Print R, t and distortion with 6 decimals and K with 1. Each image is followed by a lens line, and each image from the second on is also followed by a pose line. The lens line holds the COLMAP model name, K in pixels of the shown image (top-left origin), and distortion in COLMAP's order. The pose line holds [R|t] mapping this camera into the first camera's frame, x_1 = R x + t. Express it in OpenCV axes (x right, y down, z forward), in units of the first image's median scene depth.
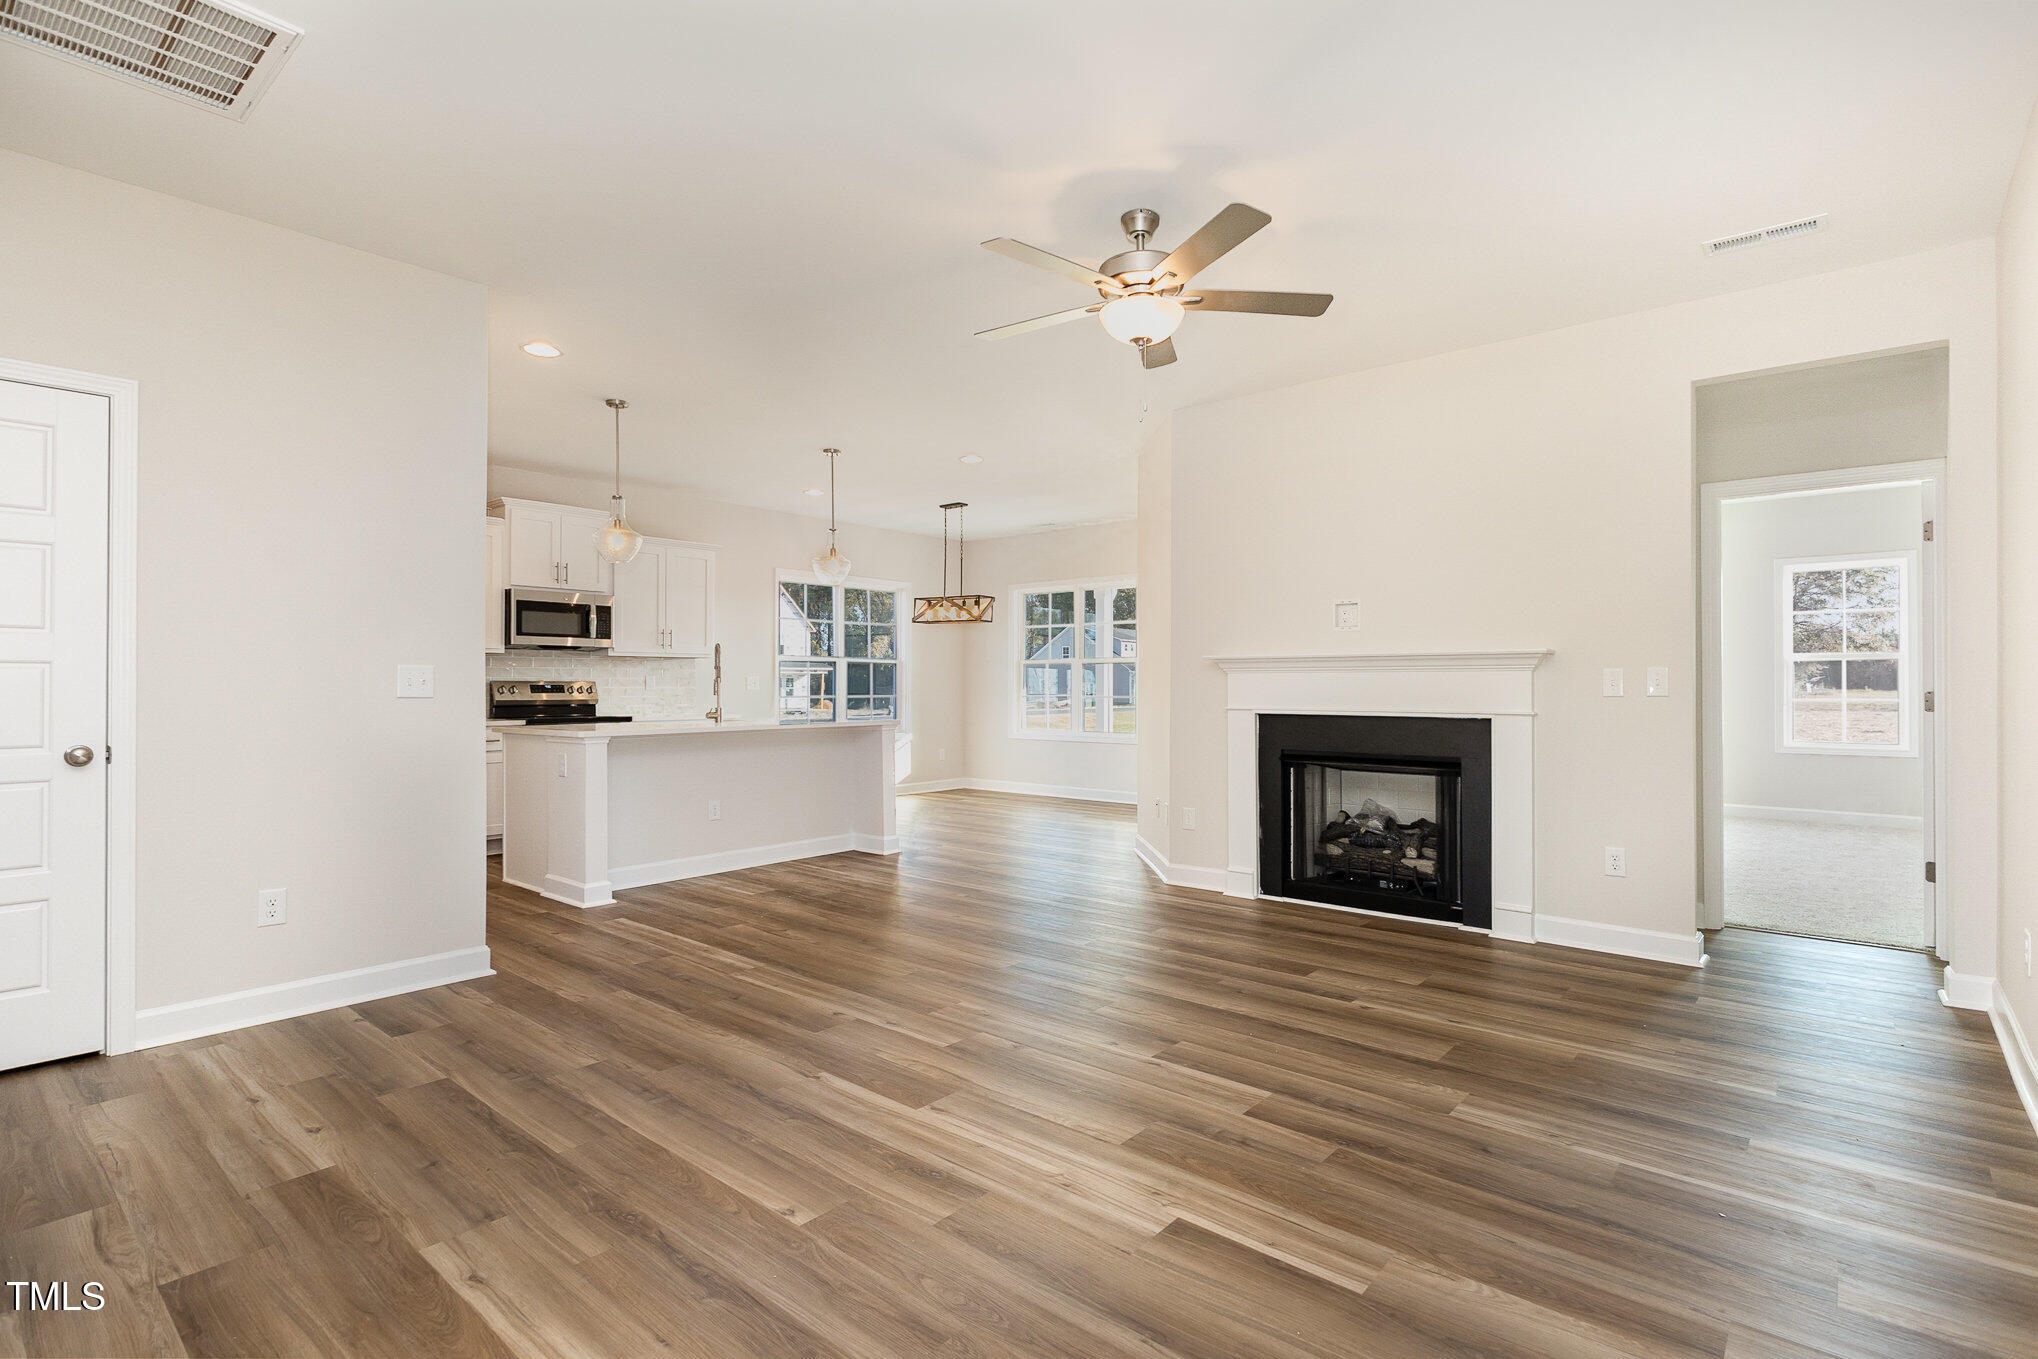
lens RADIAL K [[972.8, 0, 1039.3], [0, 972.8, 679.0], [0, 0, 1]] dist [0.000838, -0.001004]
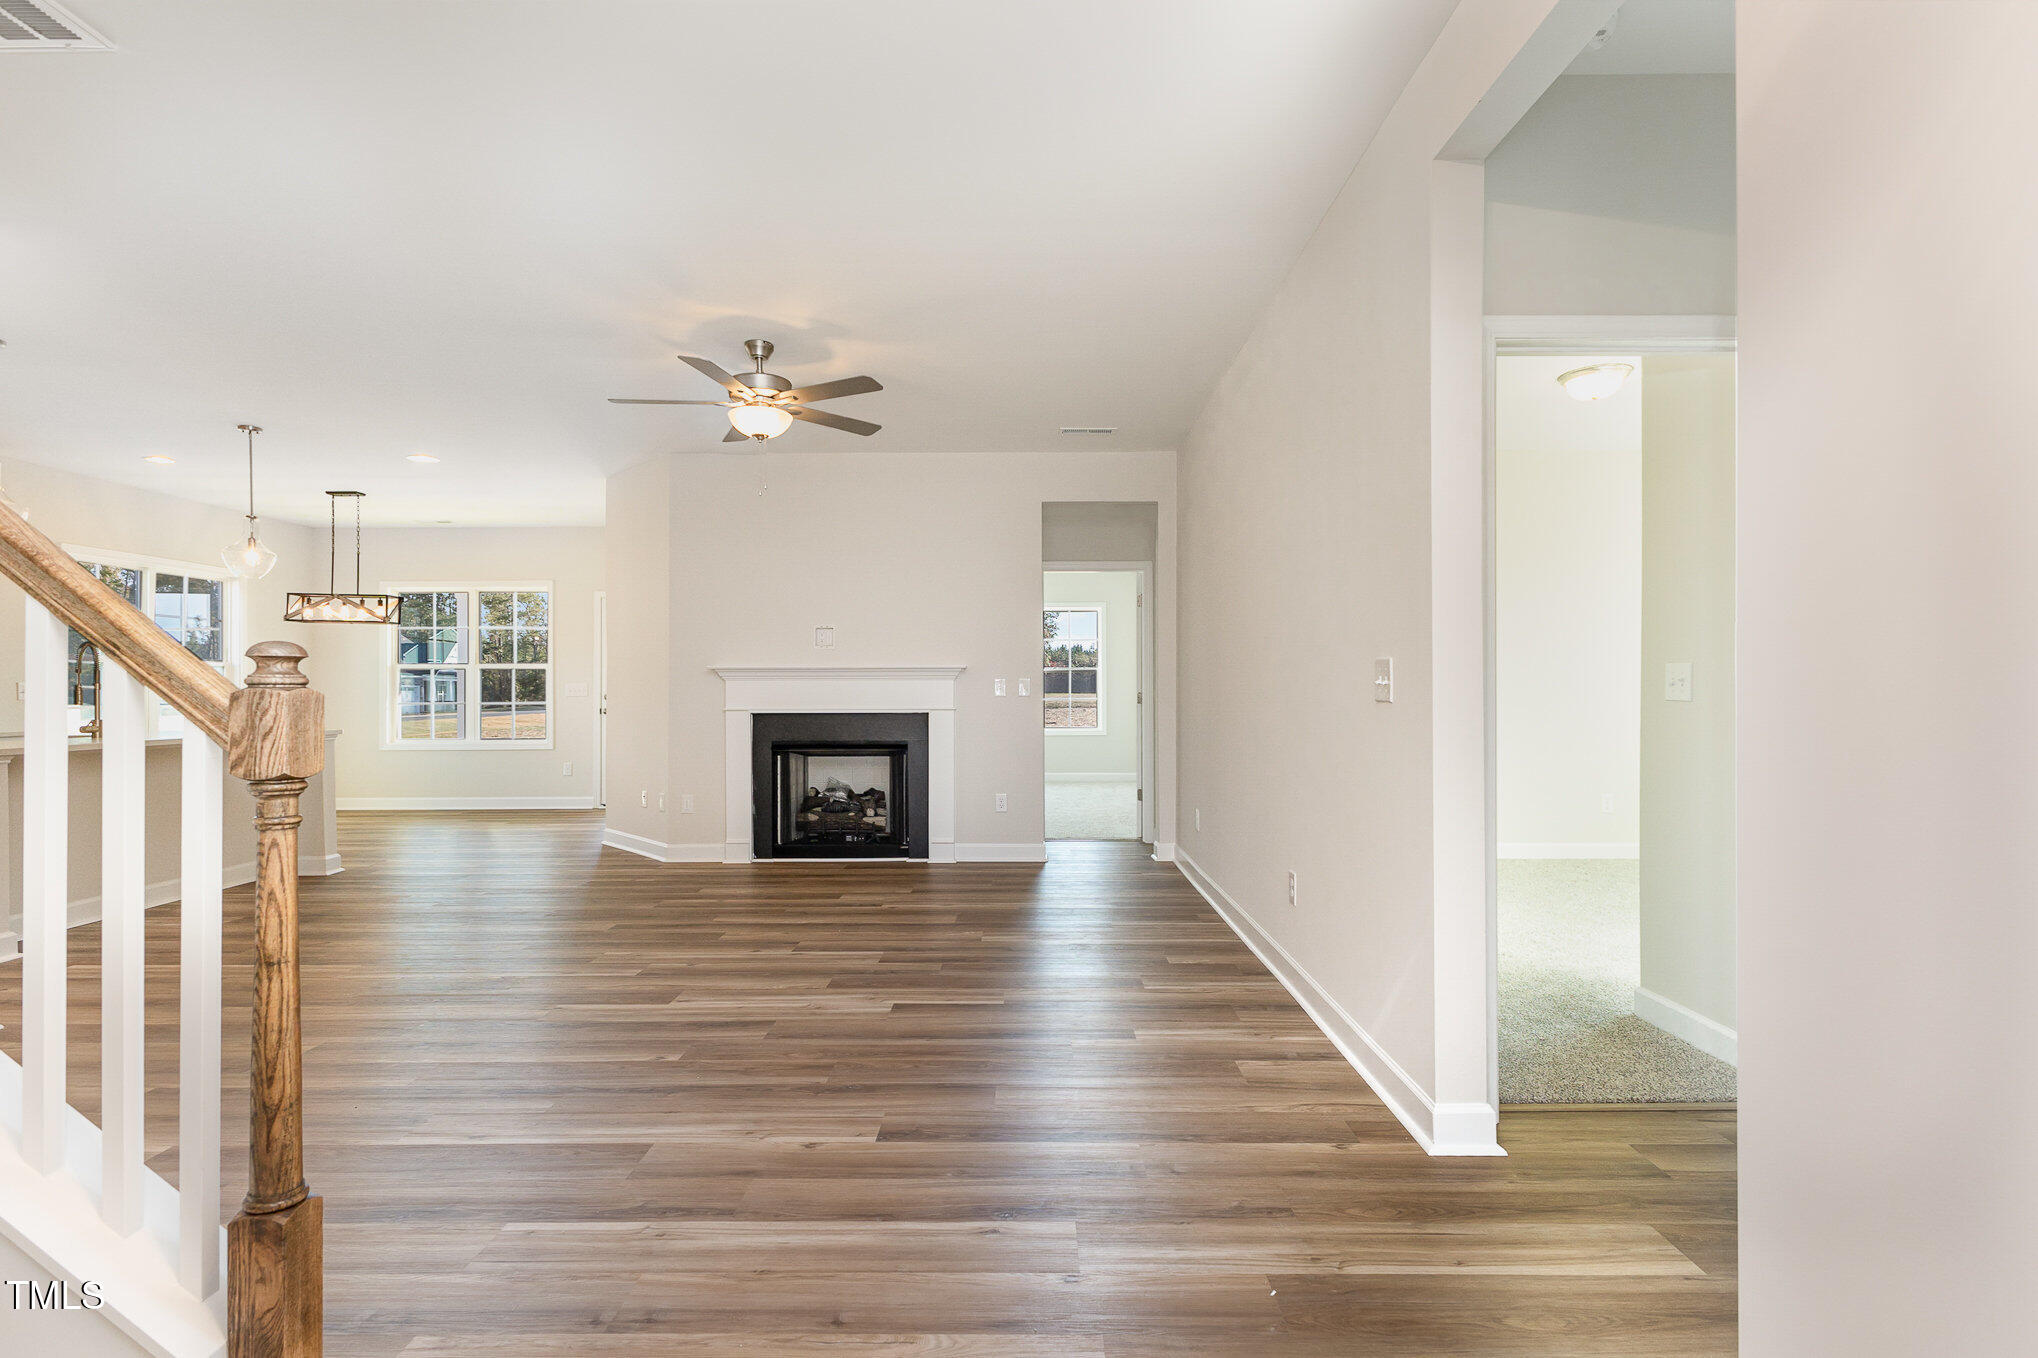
lens RADIAL K [[972.8, 0, 1033.1], [0, 972.8, 689.4], [0, 0, 1]] dist [0.000838, -0.001004]
pose [[0.764446, -0.001757, 0.644685, -0.403576], [-0.001429, 0.999989, 0.004421, -0.001043], [-0.644686, -0.004301, 0.764436, -0.238576]]
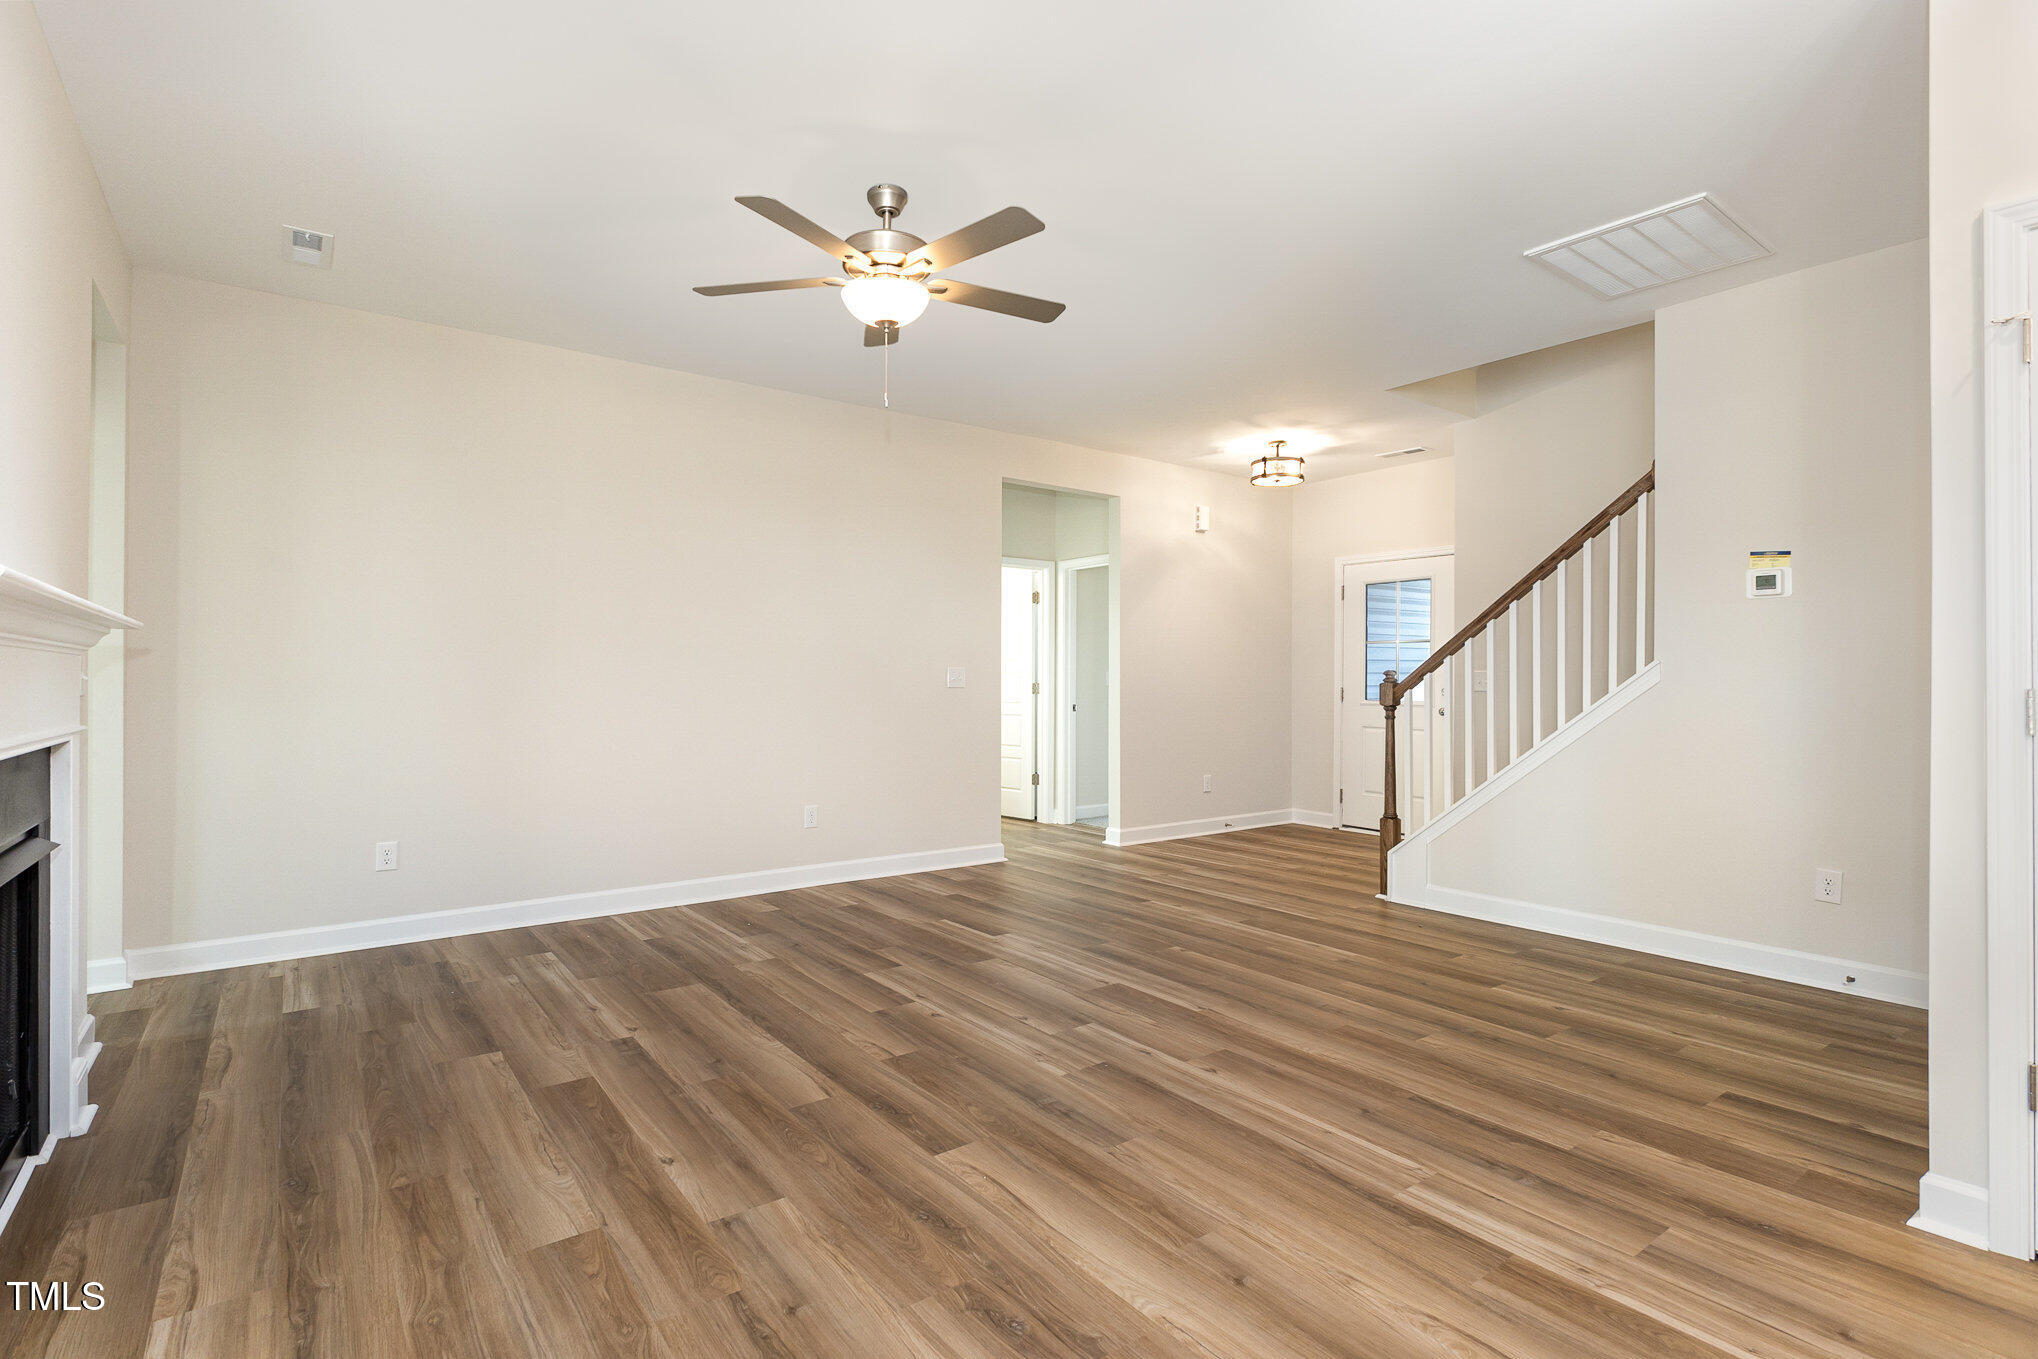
lens RADIAL K [[972.8, 0, 1004.1], [0, 972.8, 677.3], [0, 0, 1]] dist [0.000838, -0.001004]
pose [[-0.970161, -0.000262, 0.242462, -0.203344], [-0.002845, 0.999943, -0.010305, 0.010348], [-0.242446, -0.010687, -0.970106, 1.599156]]
